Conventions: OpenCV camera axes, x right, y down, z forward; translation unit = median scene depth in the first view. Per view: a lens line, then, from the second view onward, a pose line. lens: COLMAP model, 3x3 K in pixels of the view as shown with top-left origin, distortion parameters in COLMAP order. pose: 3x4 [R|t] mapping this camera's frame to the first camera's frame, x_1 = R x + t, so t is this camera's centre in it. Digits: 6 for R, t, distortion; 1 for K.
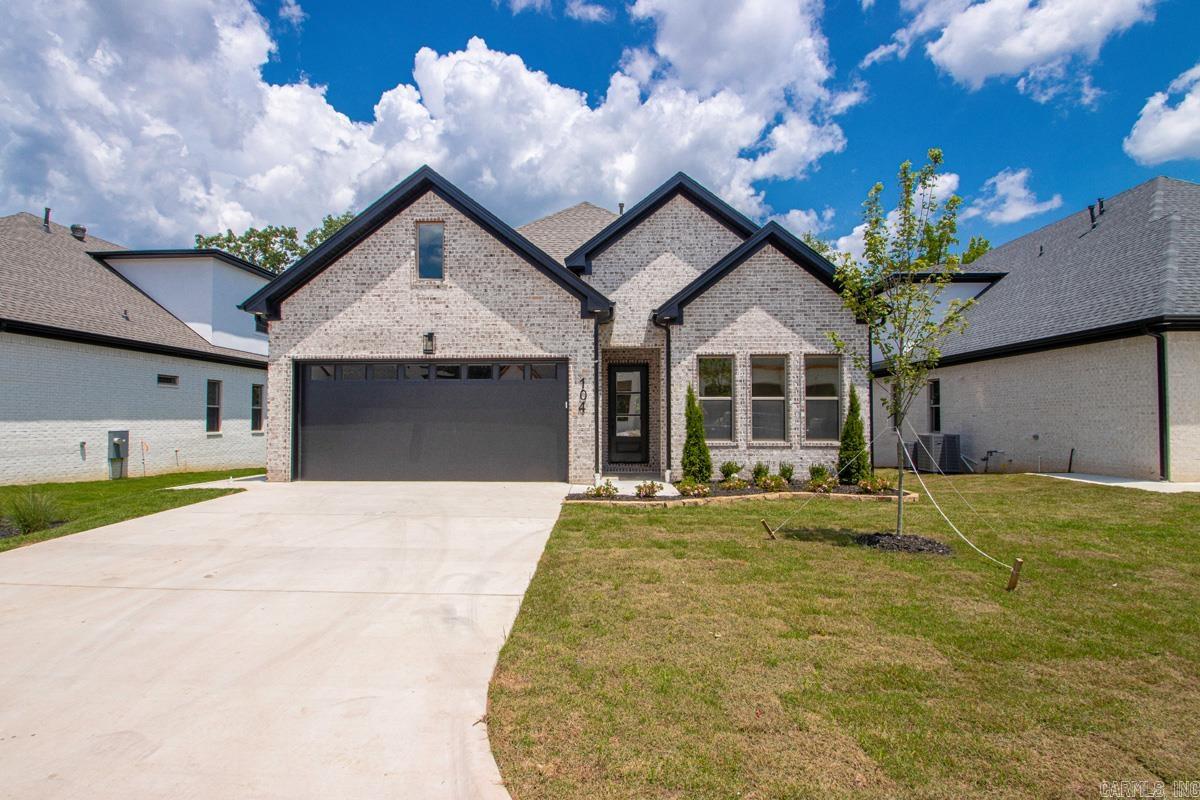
lens RADIAL K [[606.2, 0, 592.7], [0, 606.2, 403.5], [0, 0, 1]] dist [-0.015814, -0.002945]
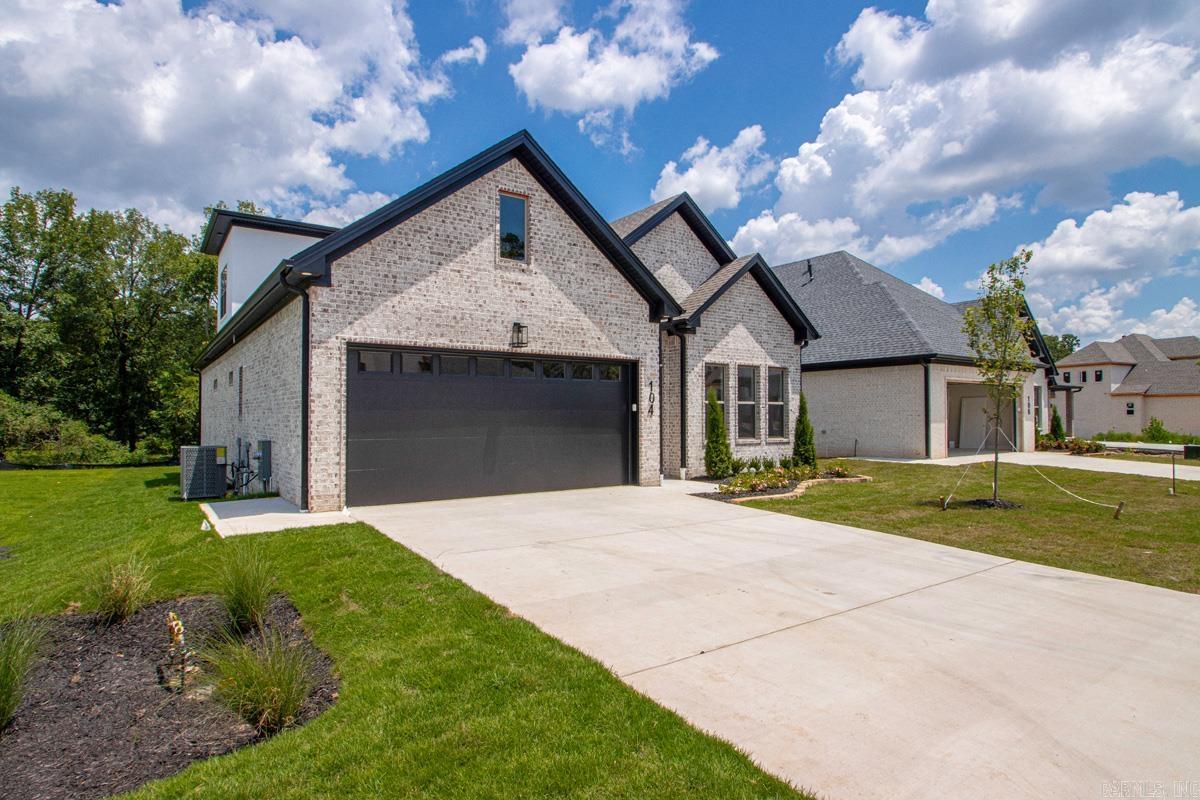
lens RADIAL K [[643.1, 0, 597.6], [0, 643.1, 404.7], [0, 0, 1]] dist [-0.019809, 0.001575]
pose [[0.791086, 0.009876, 0.611626, -0.730436], [-0.014985, 0.999882, 0.003236, -0.004692], [-0.611522, -0.011725, 0.791141, 0.199818]]
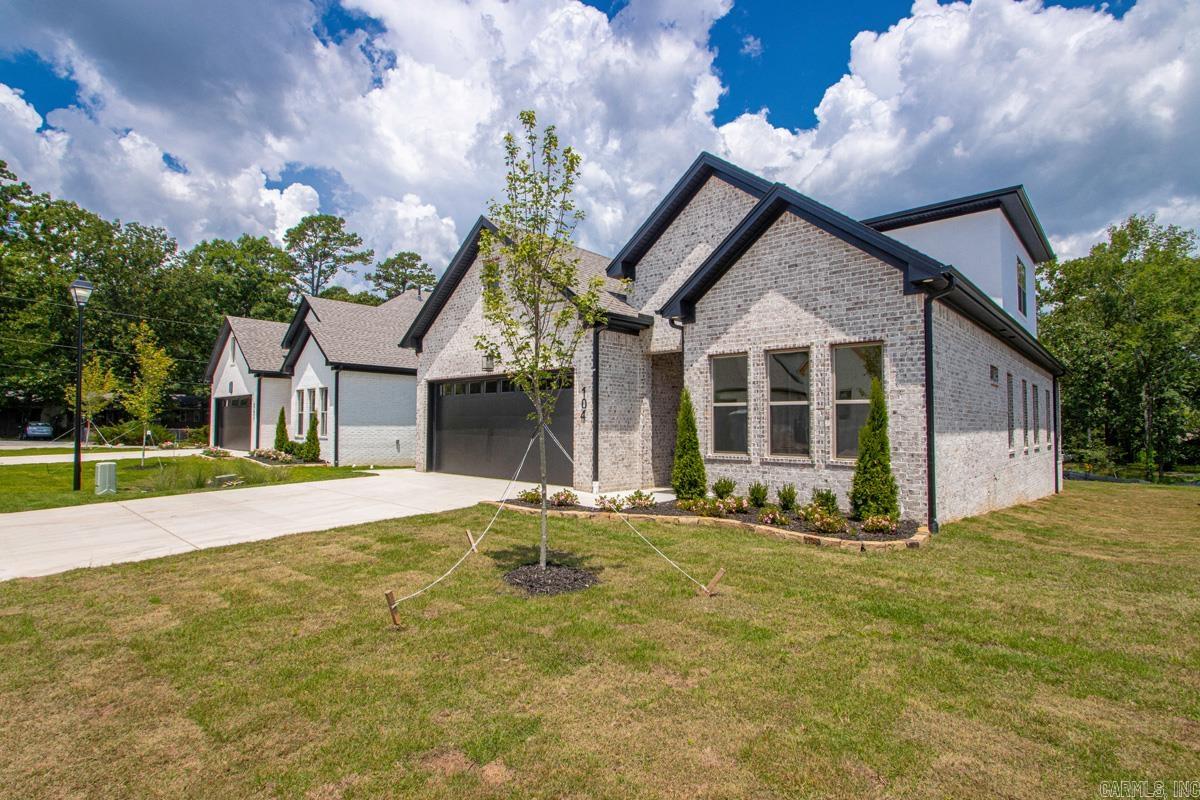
lens RADIAL K [[606.2, 0, 572.1], [0, 606.2, 402.0], [0, 0, 1]] dist [-0.015814, -0.002945]
pose [[0.735914, -0.020003, -0.676780, 0.648266], [0.010102, 0.999777, -0.018565, 0.002035], [0.677000, 0.006825, 0.735951, 0.229197]]
